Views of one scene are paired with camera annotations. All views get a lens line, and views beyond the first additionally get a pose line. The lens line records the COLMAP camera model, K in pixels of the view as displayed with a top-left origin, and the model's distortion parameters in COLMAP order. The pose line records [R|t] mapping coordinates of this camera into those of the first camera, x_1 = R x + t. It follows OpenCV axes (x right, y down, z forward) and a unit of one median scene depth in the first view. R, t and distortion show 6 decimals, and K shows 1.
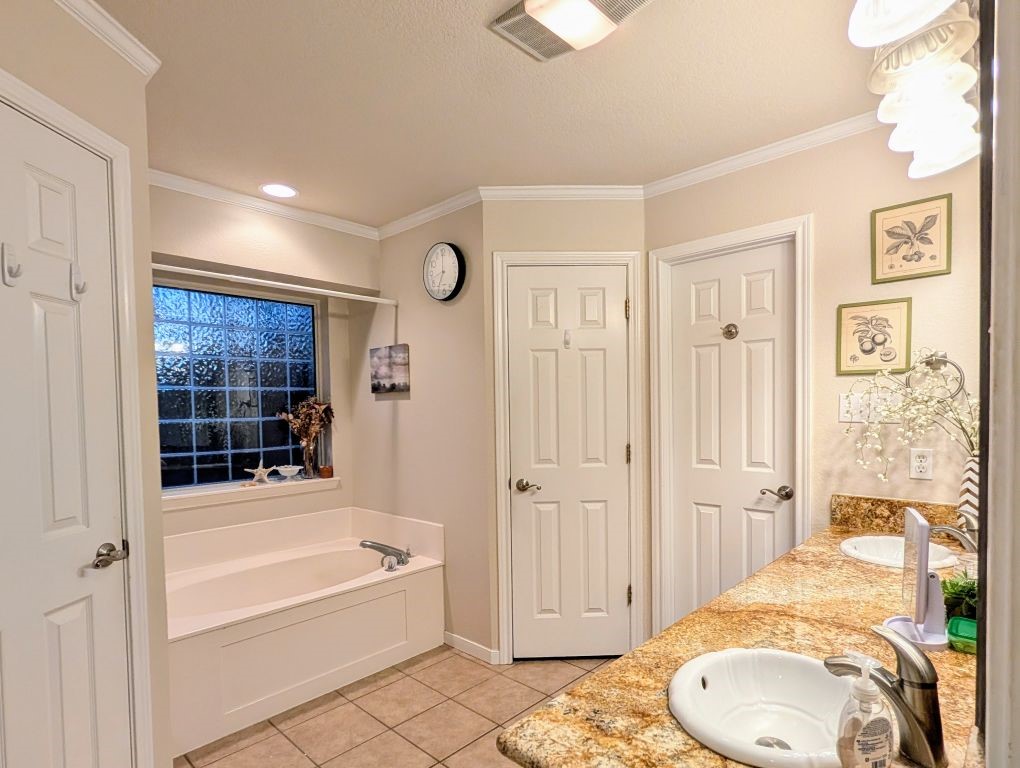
lens RADIAL K [[568.4, 0, 509.2], [0, 568.4, 384.1], [0, 0, 1]] dist [-0.002524, -0.000778]
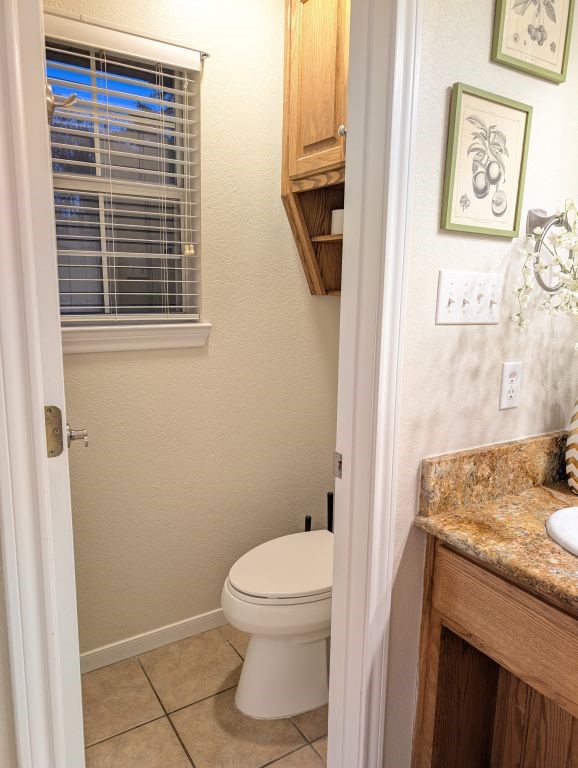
lens RADIAL K [[550.5, 0, 287.6], [0, 550.5, 383.0], [0, 0, 1]] dist [0.005782, 0.000818]
pose [[0.249499, -0.155072, 0.955878, 0.056123], [-0.062493, 0.982459, 0.175696, 0.041046], [-0.966356, -0.103572, 0.235432, 1.055082]]
